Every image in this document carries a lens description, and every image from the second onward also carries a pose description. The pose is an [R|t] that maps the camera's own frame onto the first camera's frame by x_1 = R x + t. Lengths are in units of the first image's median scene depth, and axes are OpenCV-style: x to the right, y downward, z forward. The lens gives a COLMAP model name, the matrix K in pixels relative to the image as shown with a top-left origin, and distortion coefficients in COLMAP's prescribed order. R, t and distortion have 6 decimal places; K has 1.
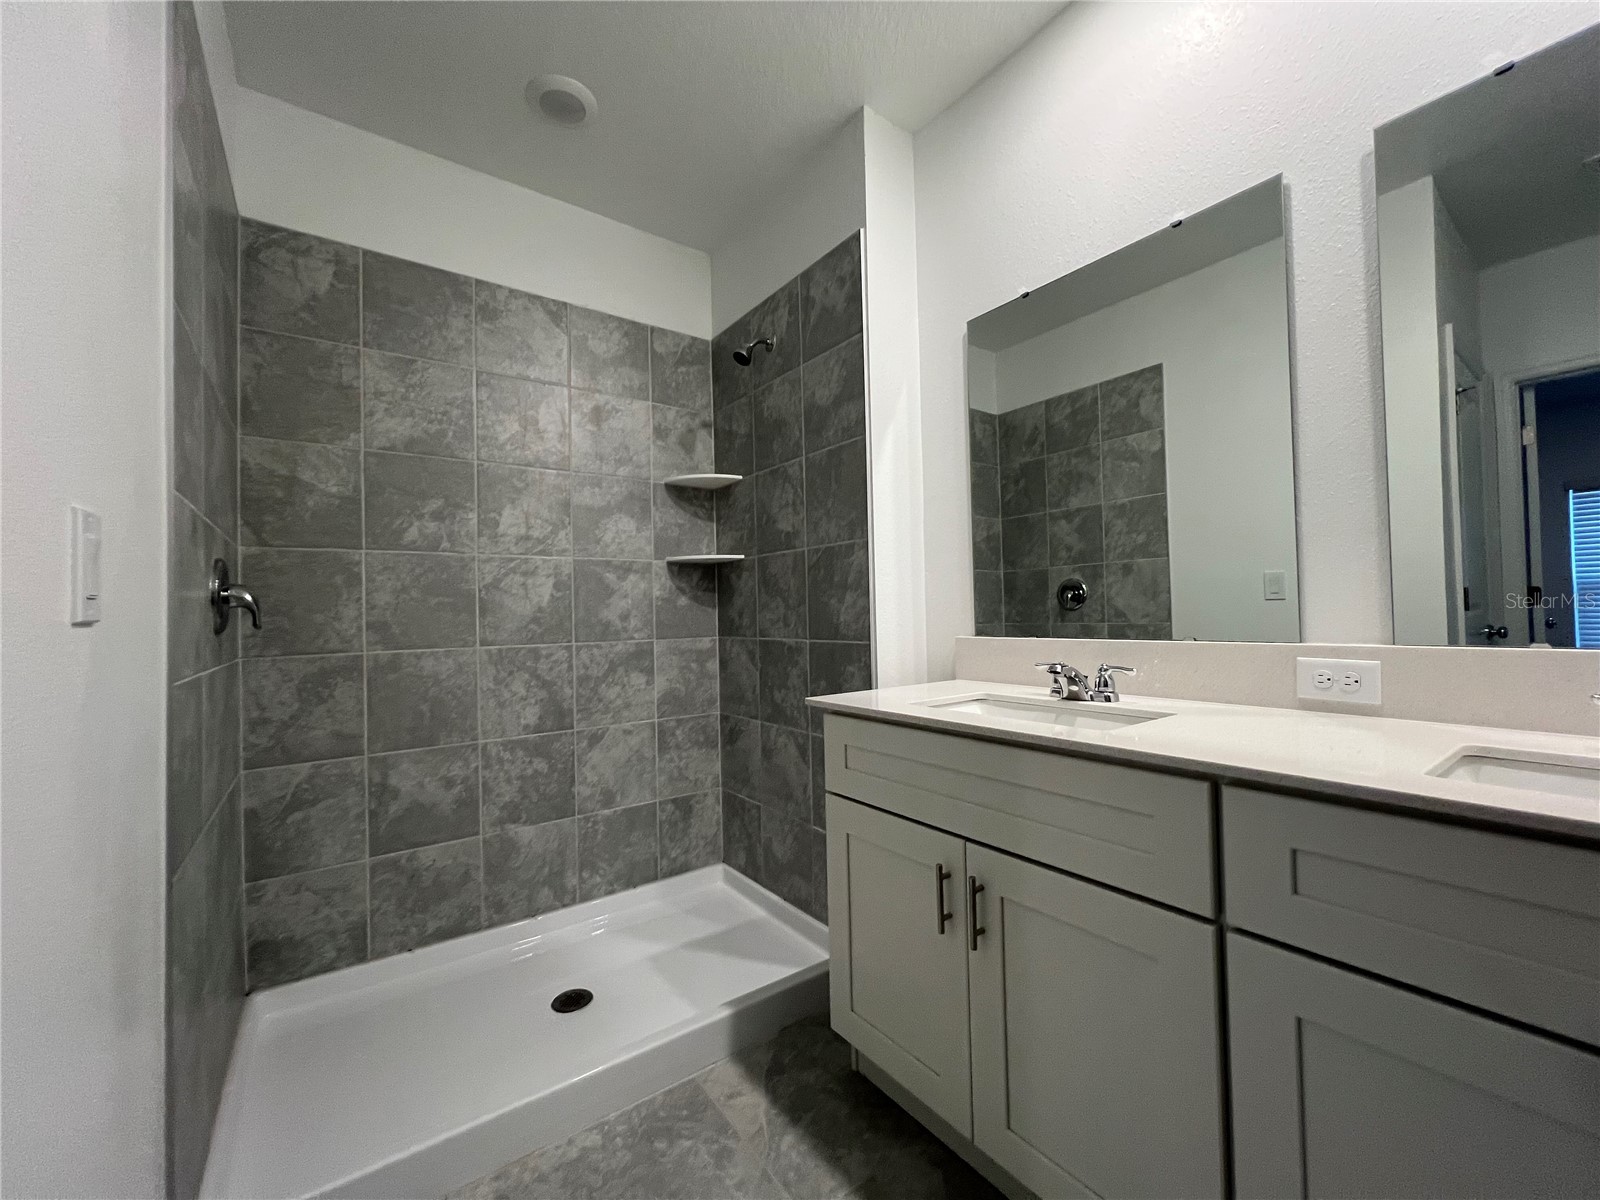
lens RADIAL K [[637.1, 0, 796.3], [0, 637.1, 597.9], [0, 0, 1]] dist [-0.000389, 0.001540]
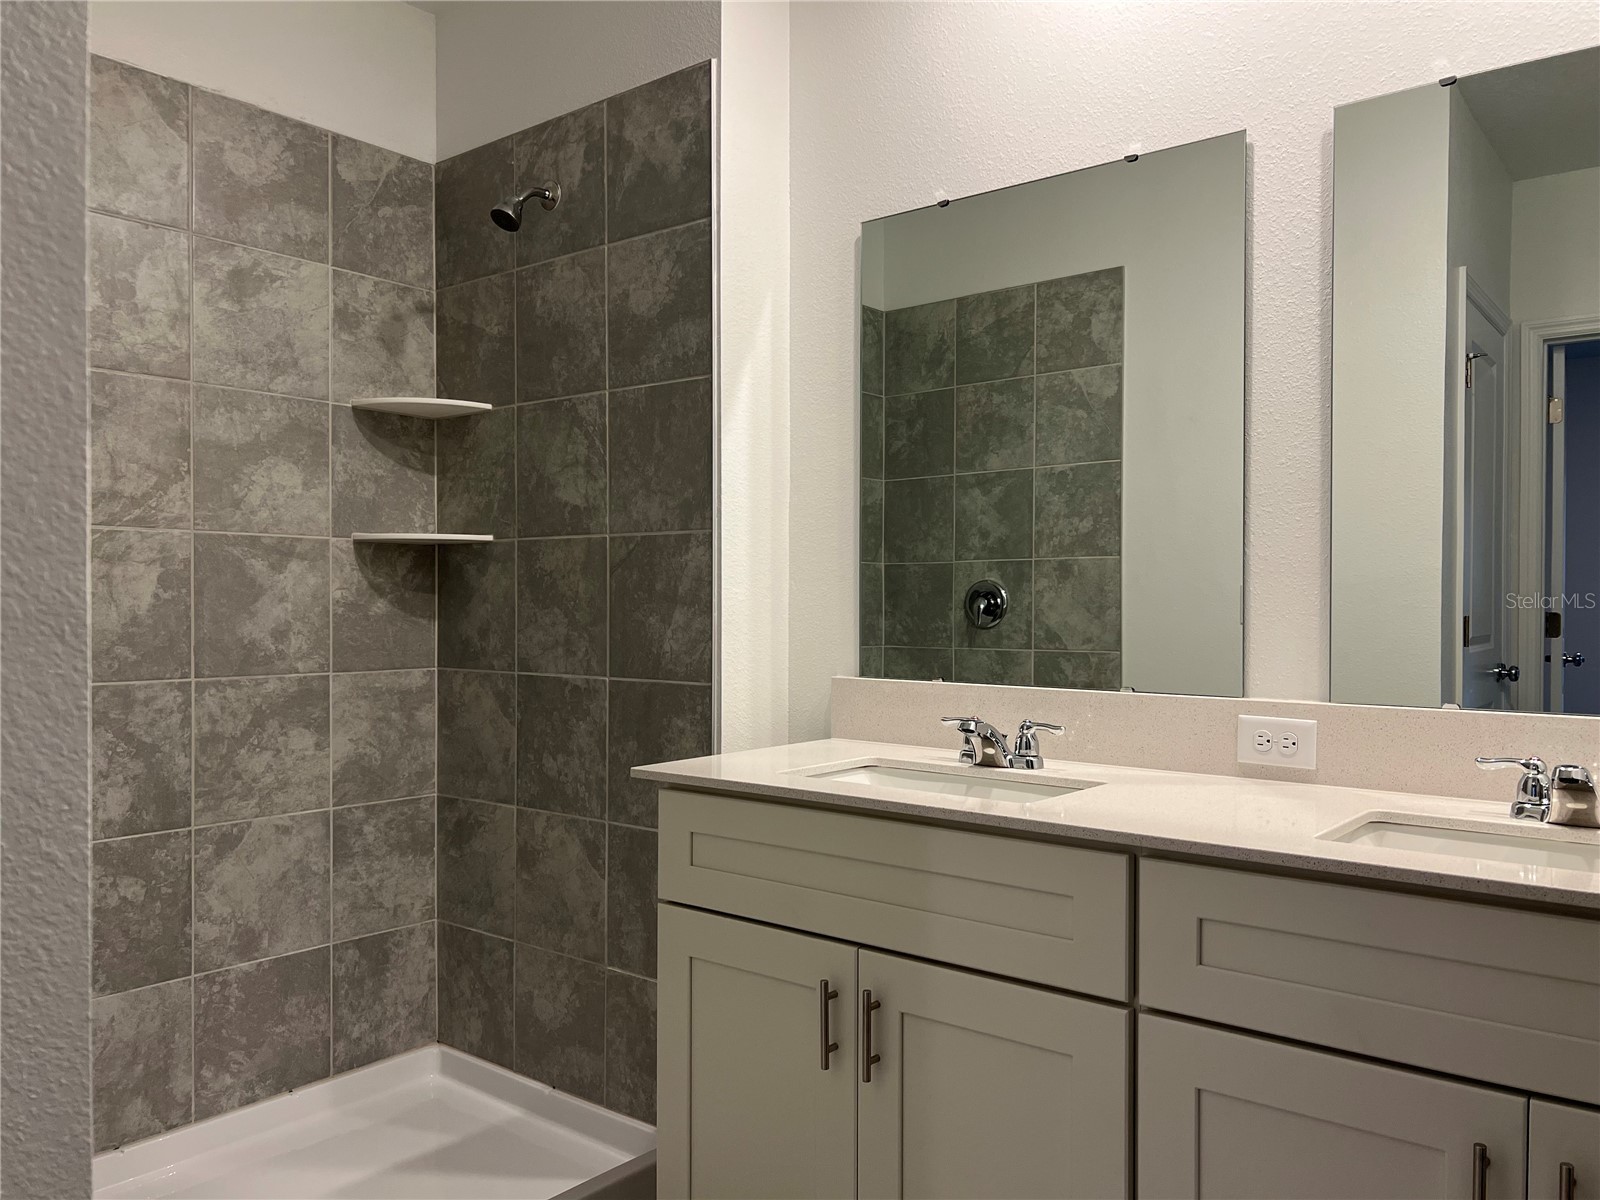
lens RADIAL K [[1200.9, 0, 799.3], [0, 1200.9, 599.6], [0, 0, 1]] dist [0.047589, -0.057622]
pose [[0.966432, 0.025297, 0.255673, -0.100823], [-0.029954, 0.999448, 0.014336, -0.034244], [-0.255169, -0.021513, 0.966657, -0.210700]]
